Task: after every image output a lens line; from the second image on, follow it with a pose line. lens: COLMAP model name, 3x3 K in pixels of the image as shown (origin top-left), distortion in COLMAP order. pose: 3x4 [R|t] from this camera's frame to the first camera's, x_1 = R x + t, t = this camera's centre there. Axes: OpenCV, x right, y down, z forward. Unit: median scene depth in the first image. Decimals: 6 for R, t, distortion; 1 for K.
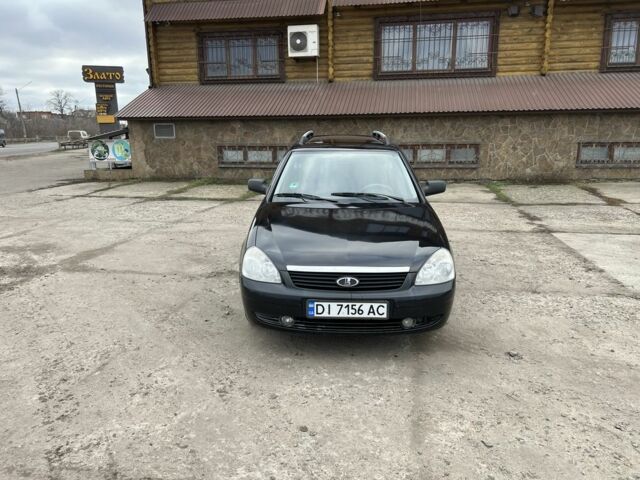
lens RADIAL K [[476.7, 0, 324.1], [0, 476.7, 239.8], [0, 0, 1]] dist [0.059964, -0.061839]
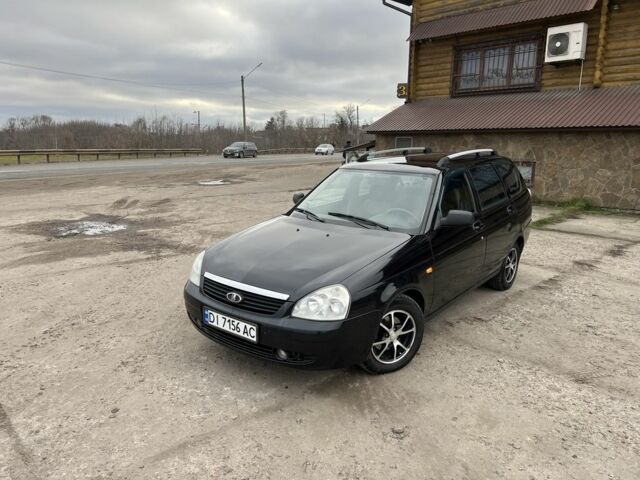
lens RADIAL K [[477.5, 0, 320.0], [0, 477.5, 240.0], [0, 0, 1]] dist [0.053598, -0.057799]
pose [[0.798696, 0.136080, -0.586145, 0.172276], [-0.148906, 0.988494, 0.026585, -0.019390], [0.583019, 0.066047, 0.809770, 0.059629]]
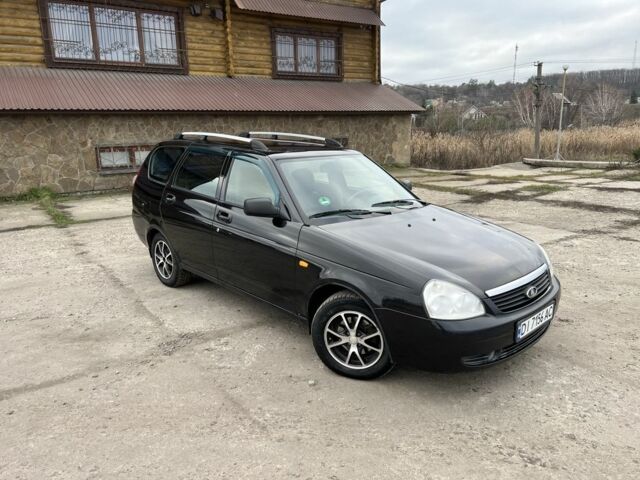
lens RADIAL K [[477.5, 0, 320.0], [0, 477.5, 240.0], [0, 0, 1]] dist [0.053598, -0.057799]
pose [[0.702845, -0.168705, 0.691048, -0.195803], [0.166340, 0.983514, 0.070925, -0.033199], [-0.691622, 0.065100, 0.719320, 0.131964]]
